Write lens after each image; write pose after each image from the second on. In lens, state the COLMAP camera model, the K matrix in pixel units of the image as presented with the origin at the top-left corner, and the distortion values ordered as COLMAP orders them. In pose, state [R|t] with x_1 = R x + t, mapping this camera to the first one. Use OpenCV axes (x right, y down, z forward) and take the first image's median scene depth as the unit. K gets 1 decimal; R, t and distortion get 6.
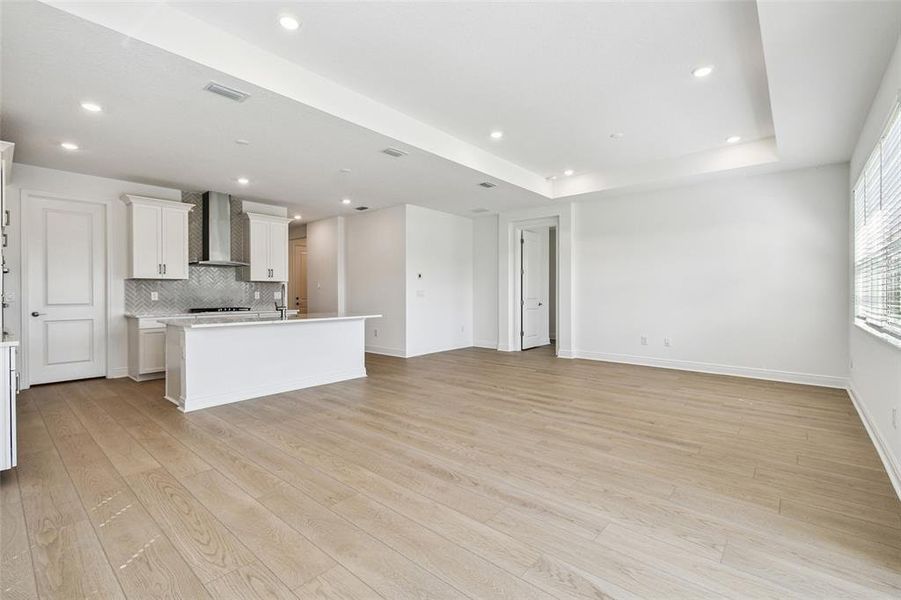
lens RADIAL K [[404.9, 0, 447.5], [0, 404.9, 292.7], [0, 0, 1]] dist [0.005491, -0.000028]
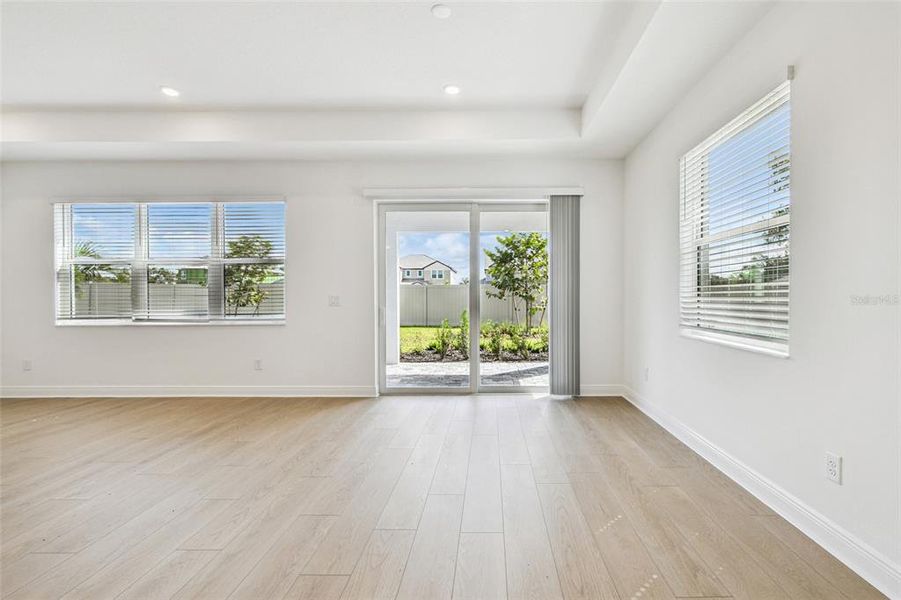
lens RADIAL K [[419.0, 0, 485.9], [0, 419.0, 298.0], [0, 0, 1]] dist [0.004169, 0.000403]
pose [[-0.649236, -0.000509, 0.760587, -0.715591], [0.005123, 0.999974, 0.005042, 0.001516], [-0.760570, 0.007170, -0.649216, 1.018341]]
